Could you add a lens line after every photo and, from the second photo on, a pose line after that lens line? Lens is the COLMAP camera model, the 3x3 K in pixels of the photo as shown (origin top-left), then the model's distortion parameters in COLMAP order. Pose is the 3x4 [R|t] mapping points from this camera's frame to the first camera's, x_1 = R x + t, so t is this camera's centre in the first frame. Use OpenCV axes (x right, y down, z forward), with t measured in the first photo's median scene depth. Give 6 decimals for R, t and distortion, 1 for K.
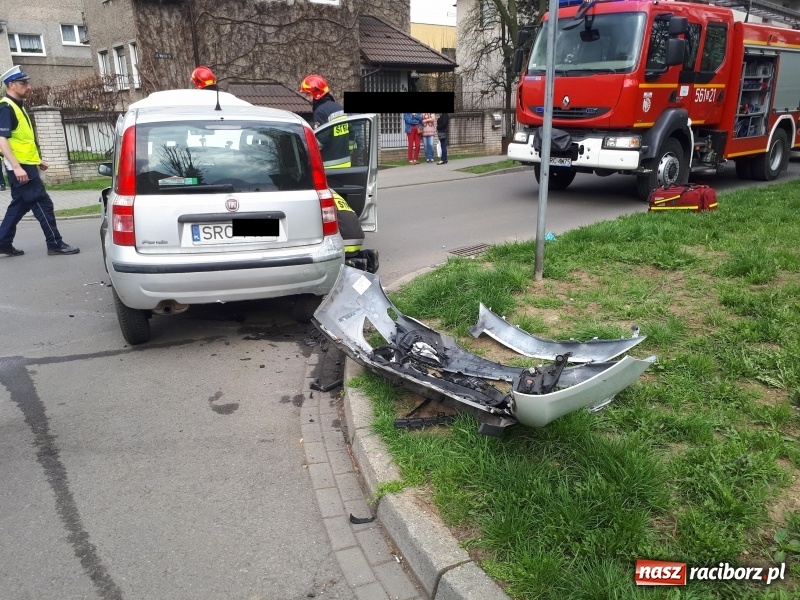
lens RADIAL K [[655.9, 0, 401.9], [0, 655.9, 303.4], [0, 0, 1]] dist [0.032367, -0.037885]
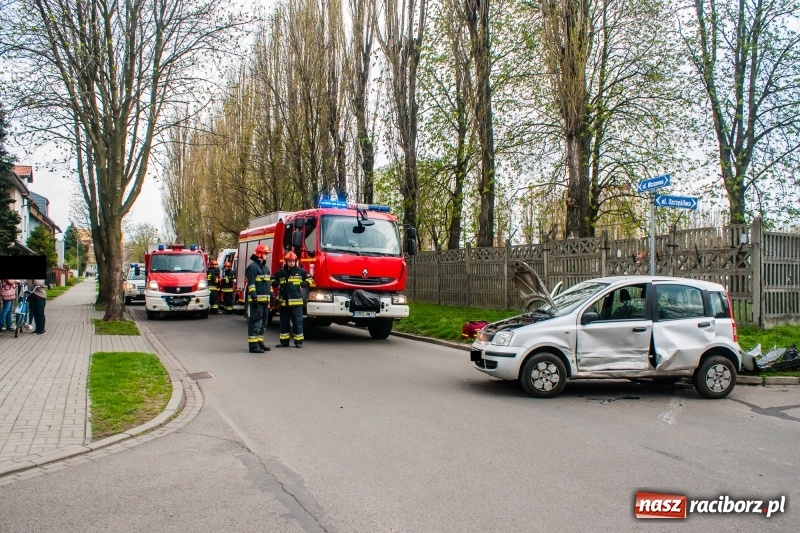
lens RADIAL K [[661.4, 0, 406.5], [0, 661.4, 245.7], [0, 0, 1]] dist [-0.091027, 0.035510]
pose [[0.217377, 0.070761, 0.973520, -1.029092], [0.252528, 0.959335, -0.126117, -0.149189], [-0.942856, 0.273256, 0.190668, 0.584217]]
